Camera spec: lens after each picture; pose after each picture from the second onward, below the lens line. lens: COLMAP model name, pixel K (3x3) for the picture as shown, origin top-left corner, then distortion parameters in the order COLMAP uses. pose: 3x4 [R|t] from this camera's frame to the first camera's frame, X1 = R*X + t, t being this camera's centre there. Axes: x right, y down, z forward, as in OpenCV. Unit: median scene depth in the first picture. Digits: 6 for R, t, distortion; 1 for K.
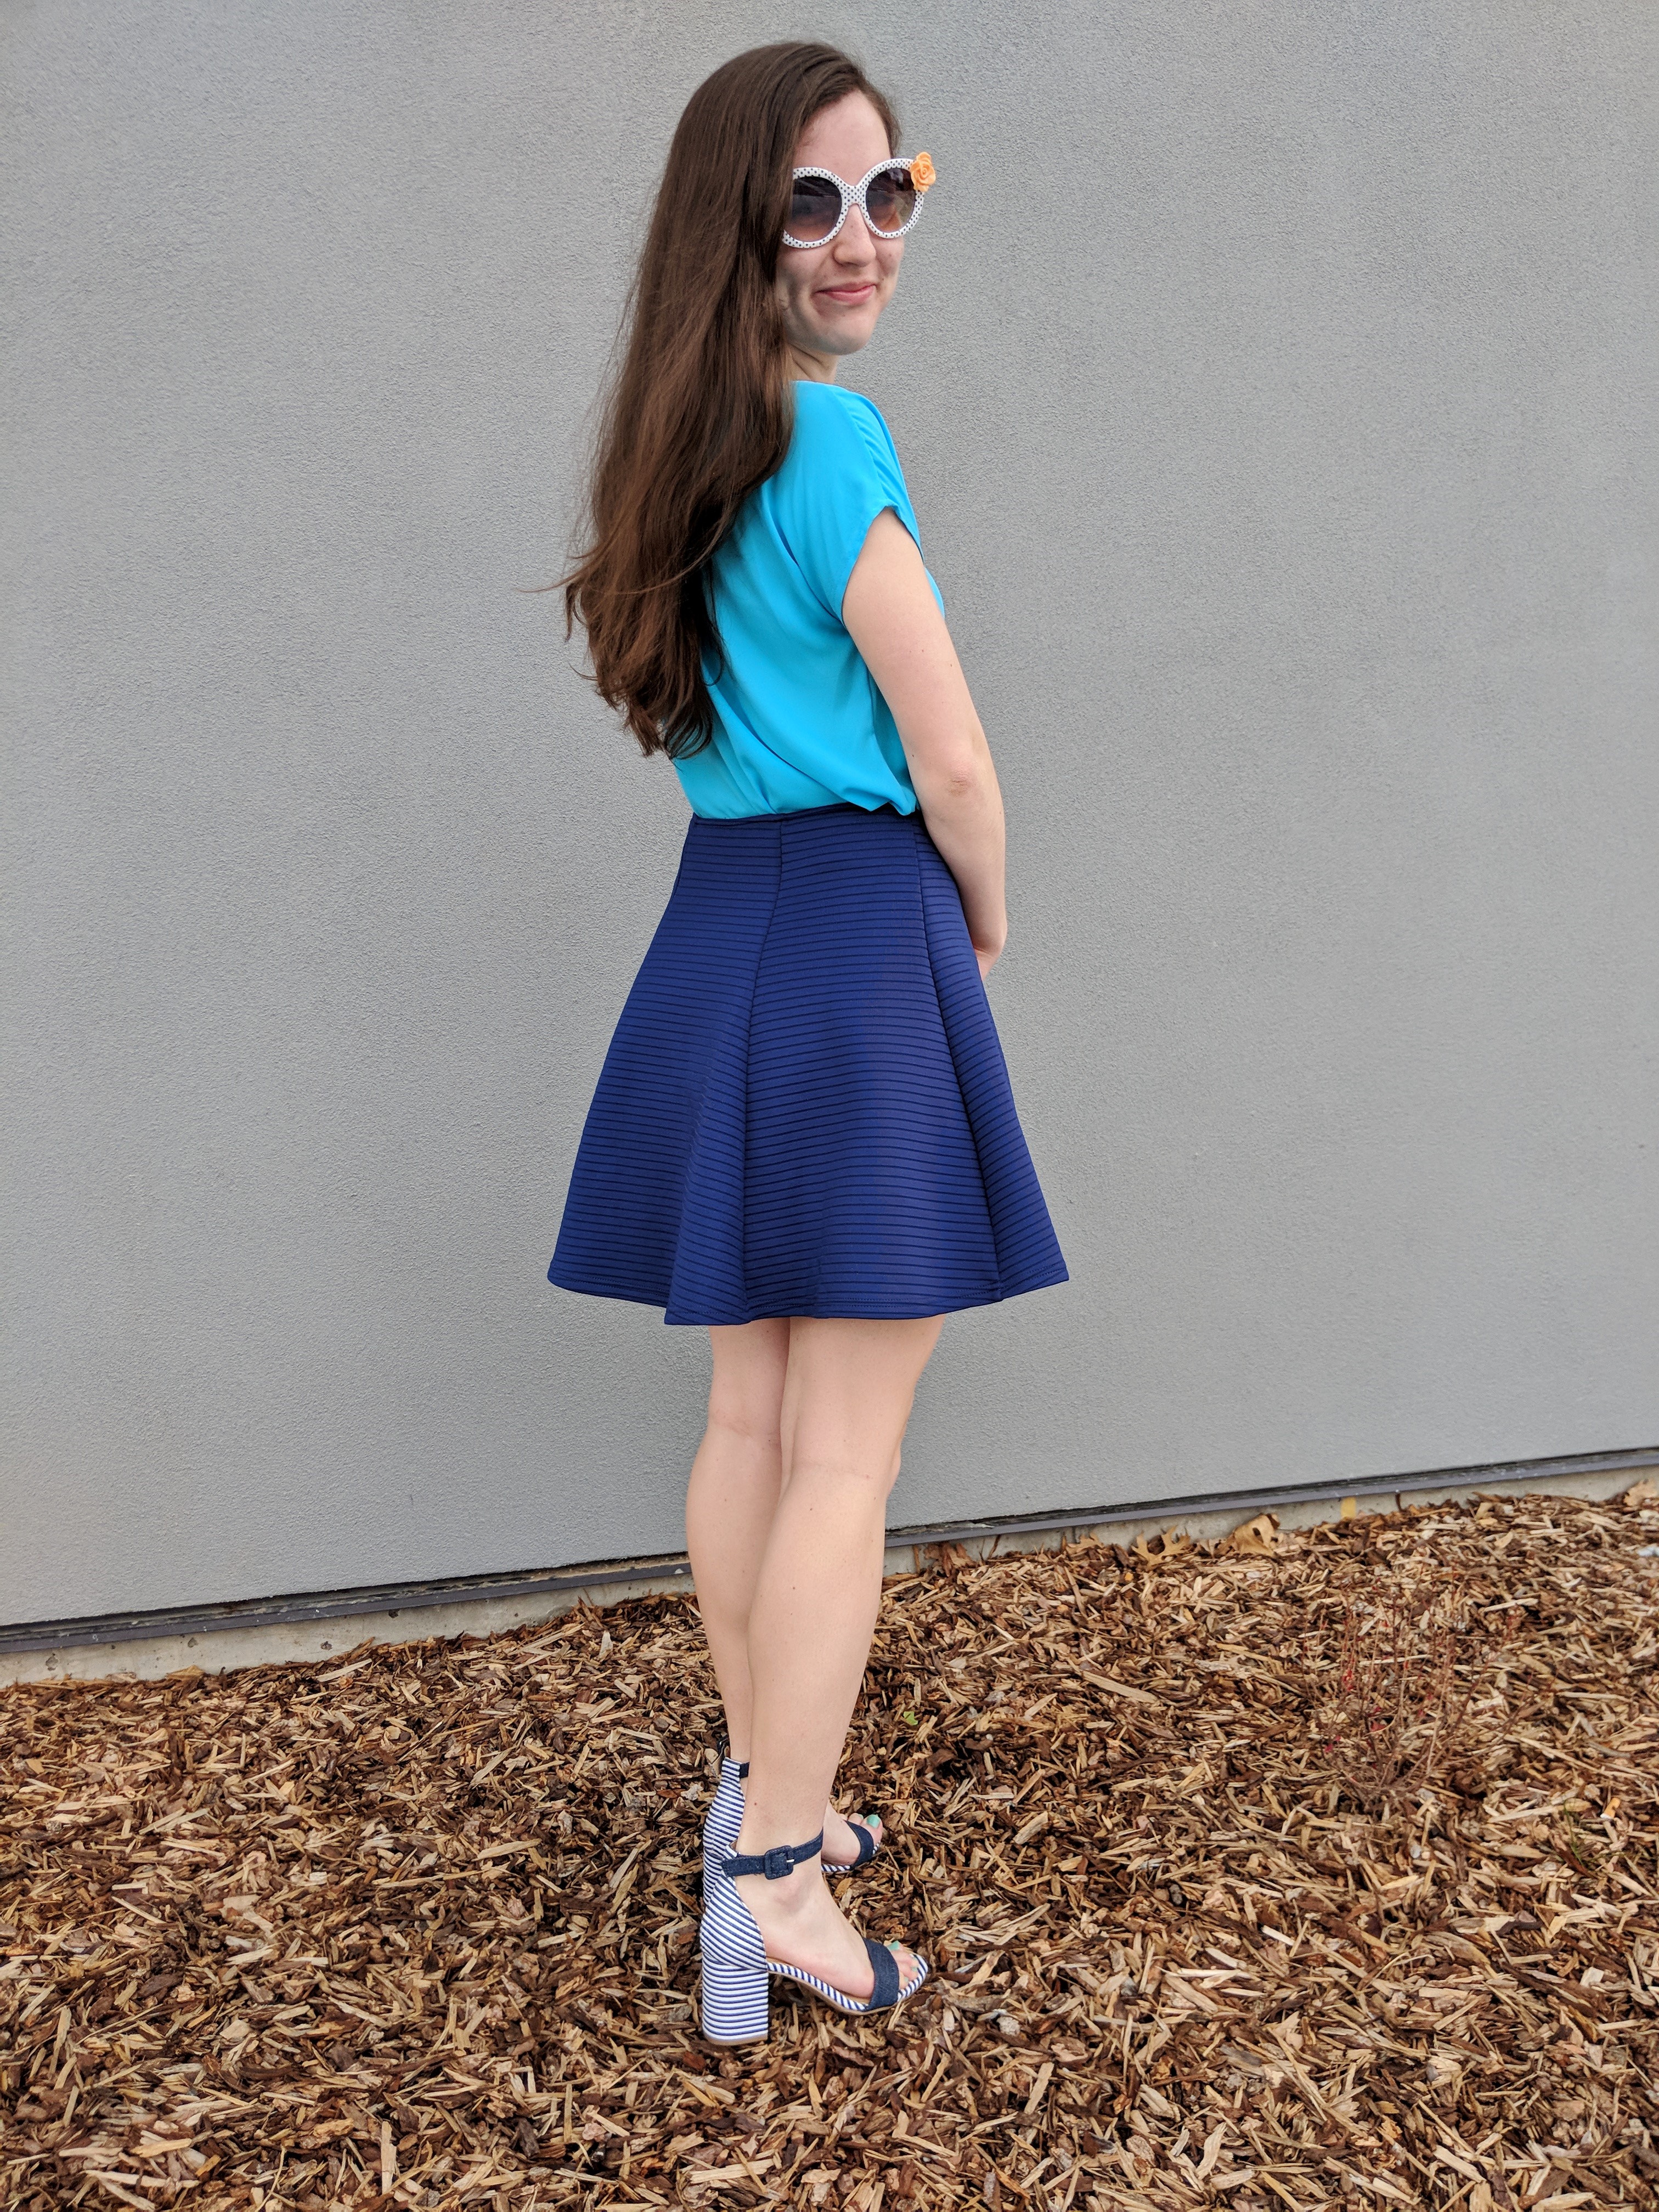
lens RADIAL K [[1755.0, 0, 898.0], [0, 1755.0, 1113.1], [0, 0, 1]] dist [0.060060, -0.112610]
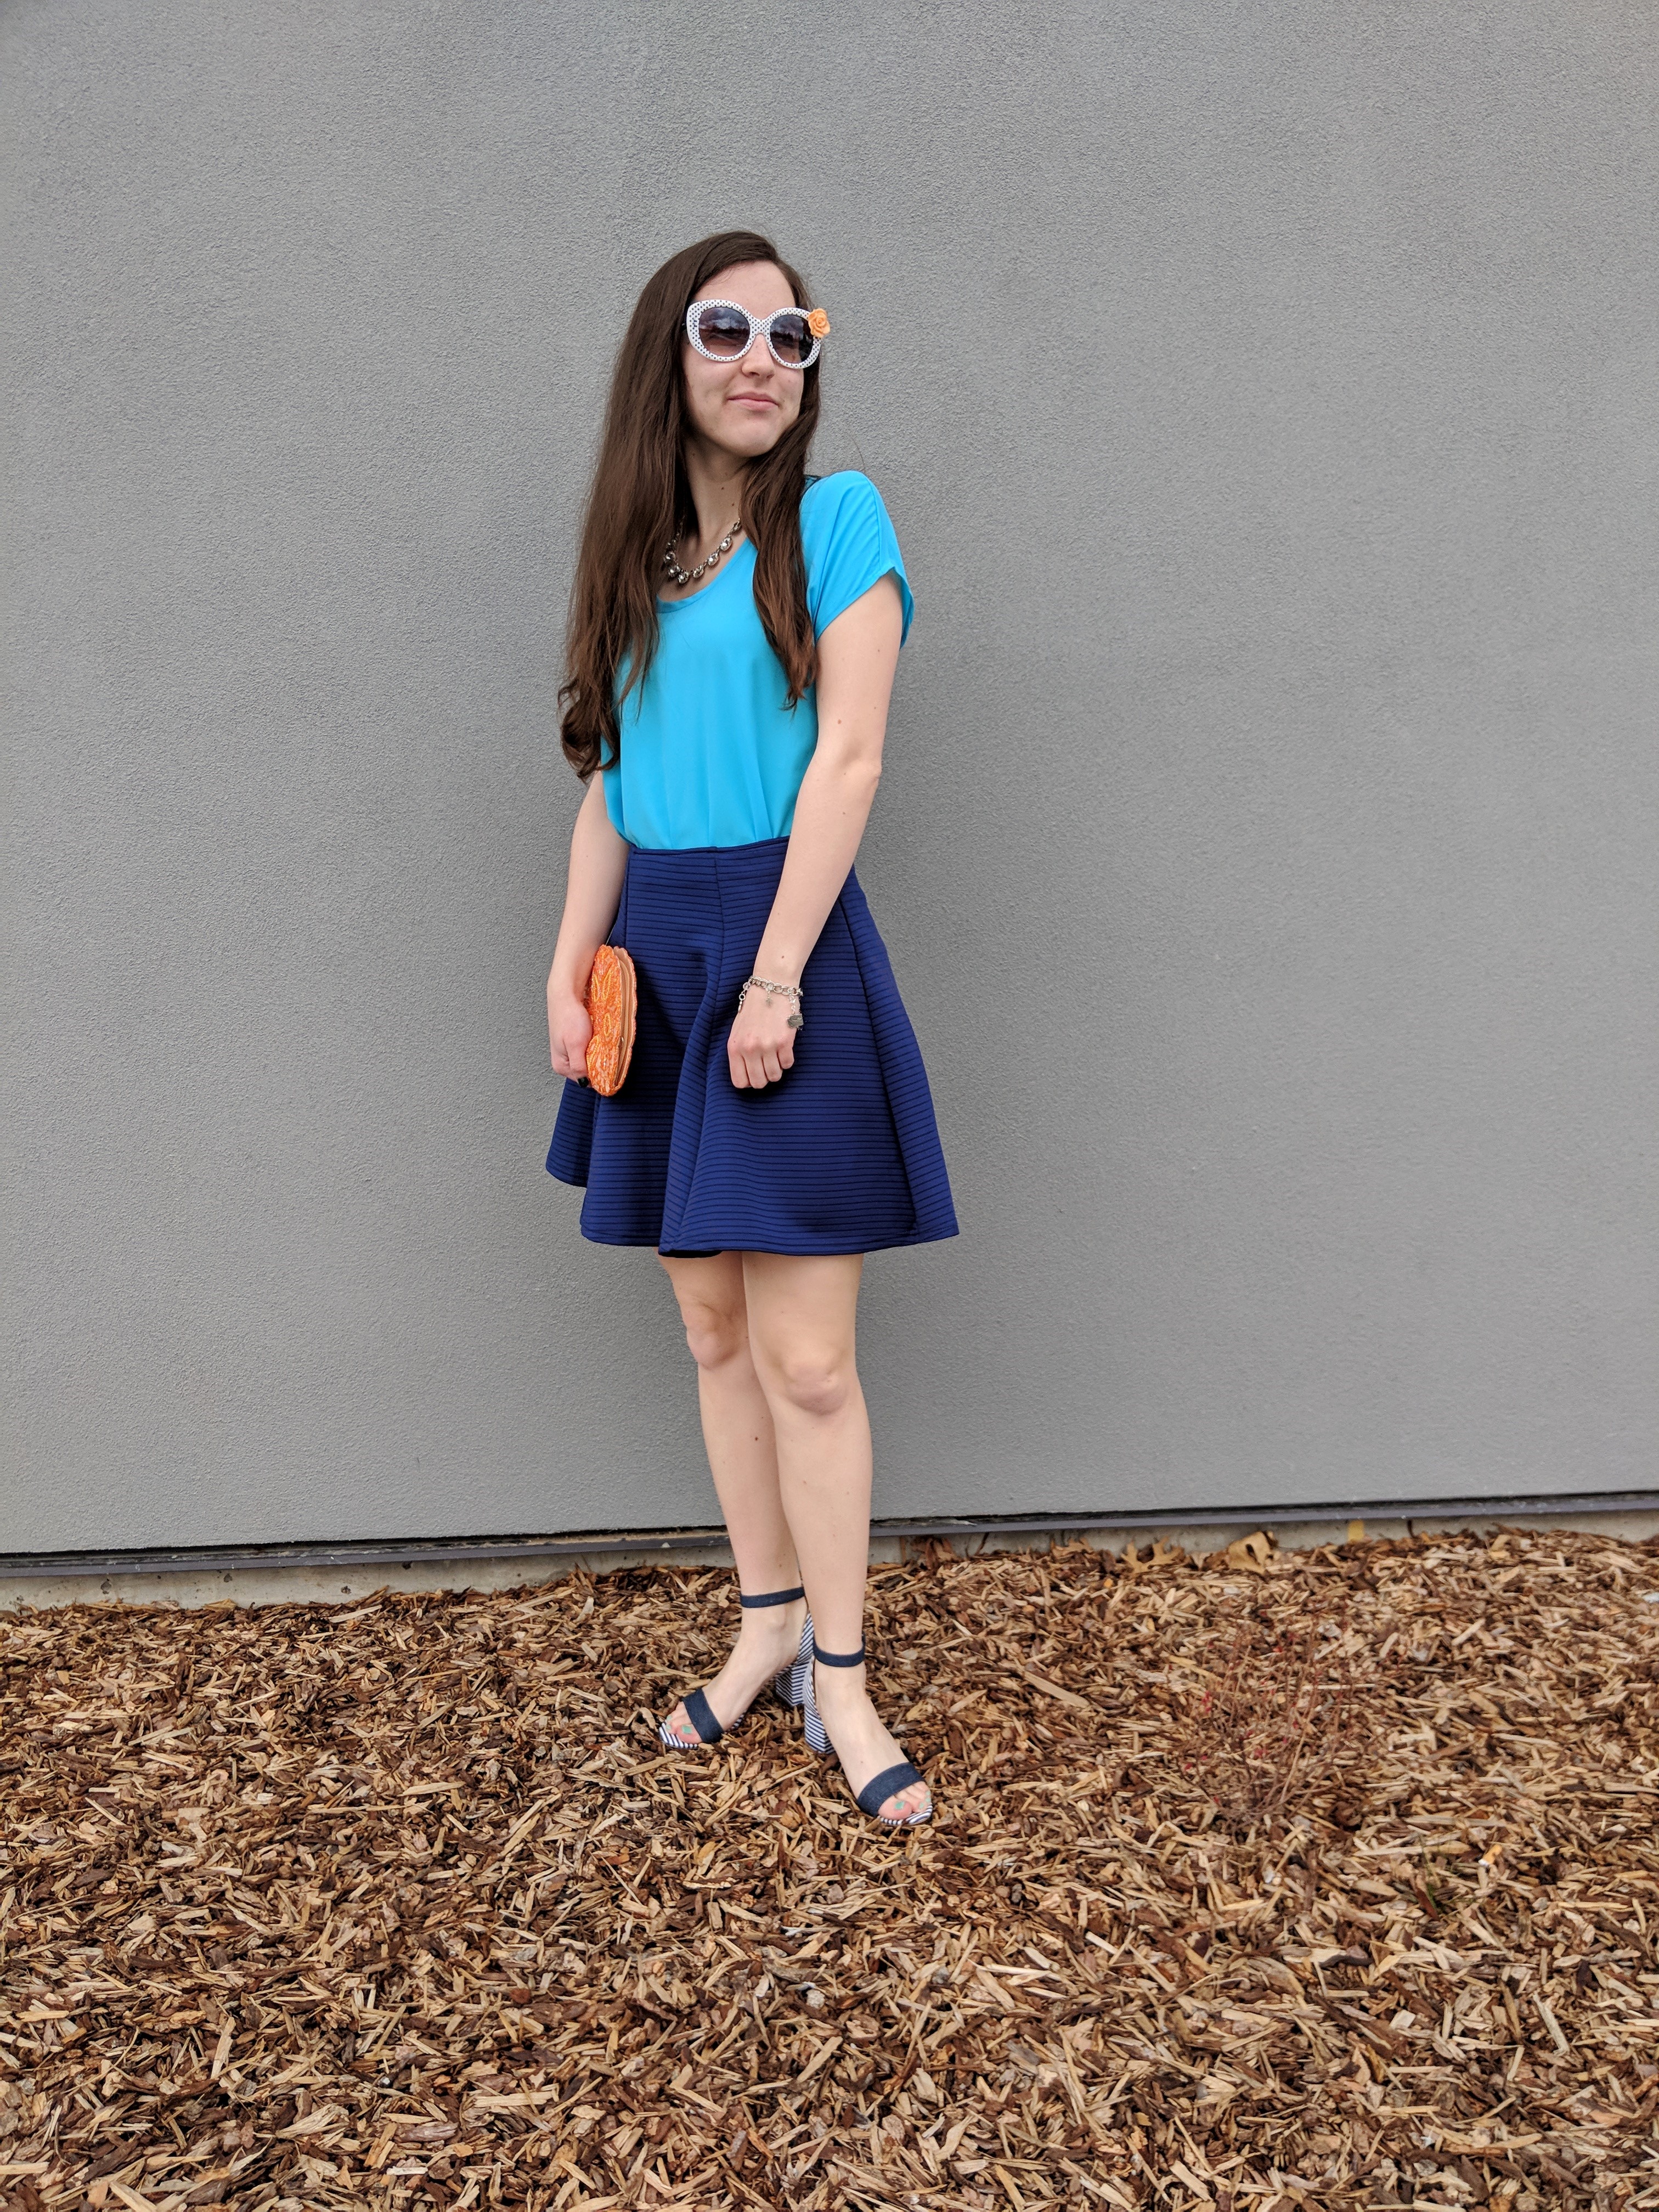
lens RADIAL K [[1753.1, 0, 889.6], [0, 1753.1, 1142.4], [0, 0, 1]] dist [0.059269, -0.116832]
pose [[0.985448, 0.033905, -0.166560, 0.223520], [-0.029108, 0.999091, 0.031155, -0.023541], [0.167465, -0.025854, 0.985539, -0.014088]]
